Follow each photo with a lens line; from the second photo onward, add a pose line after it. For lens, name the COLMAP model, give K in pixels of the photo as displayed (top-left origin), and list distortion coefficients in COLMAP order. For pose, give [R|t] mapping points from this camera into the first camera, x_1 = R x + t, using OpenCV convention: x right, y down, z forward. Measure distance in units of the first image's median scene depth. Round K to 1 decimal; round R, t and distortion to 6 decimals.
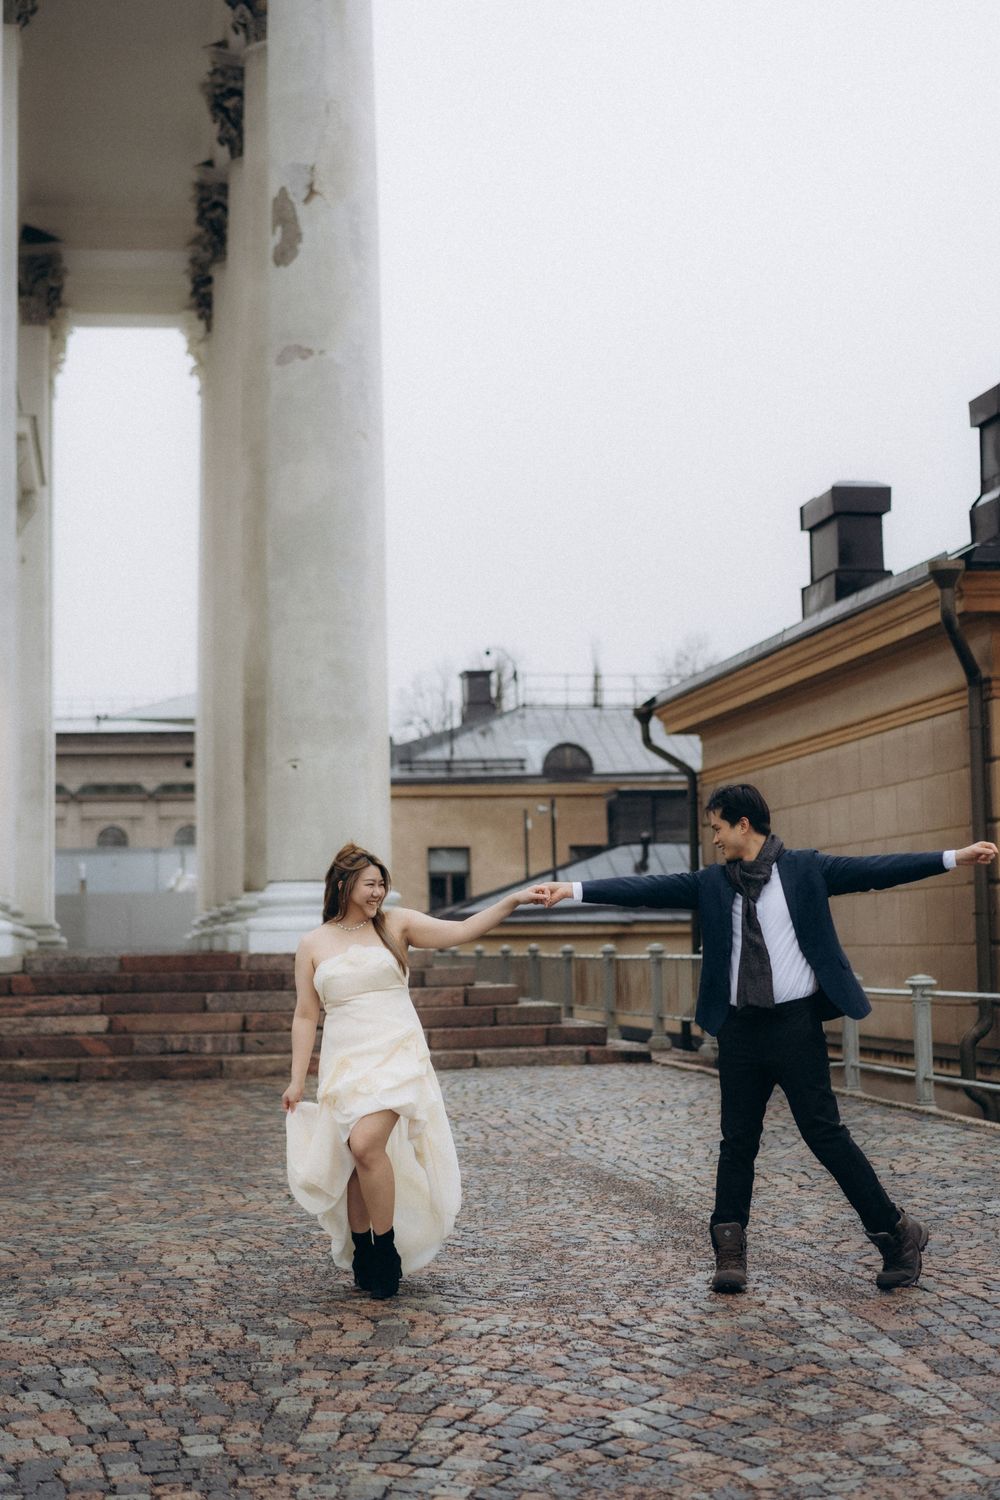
lens RADIAL K [[2312.0, 0, 493.1], [0, 2312.0, 750.9], [0, 0, 1]] dist [0.032451, 0.000000]
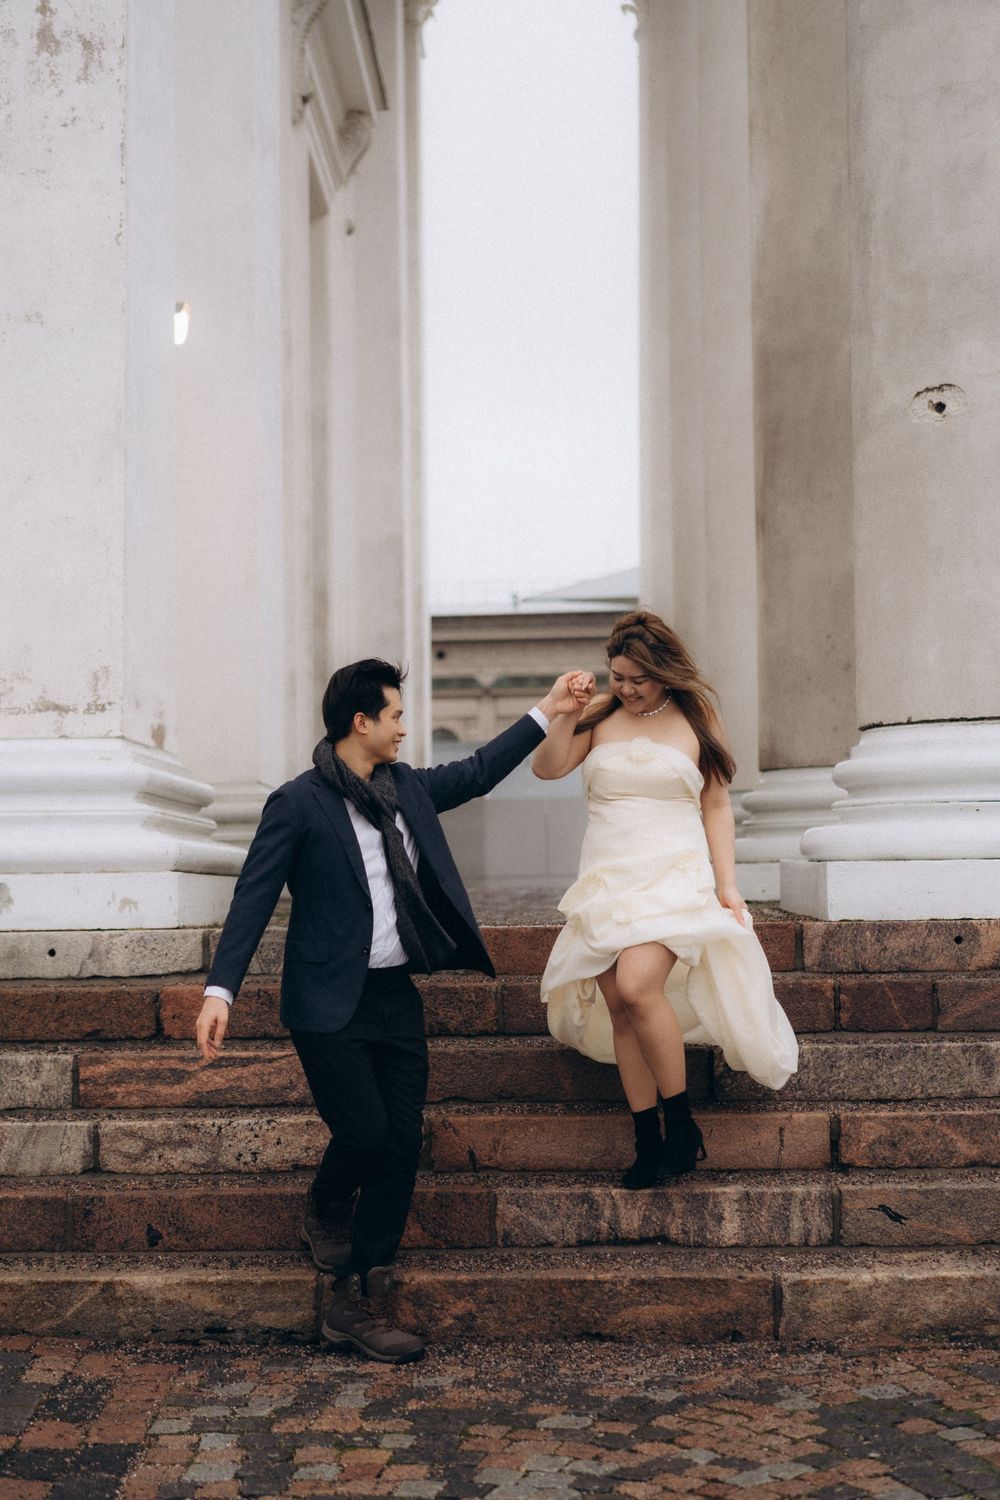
lens RADIAL K [[2312.0, 0, 500.1], [0, 2312.0, 752.2], [0, 0, 1]] dist [0.032451, 0.000000]
pose [[0.983348, -0.008356, -0.181540, -0.094970], [0.014800, 0.999306, 0.034174, 0.051408], [0.181128, -0.036291, 0.982790, 0.678733]]
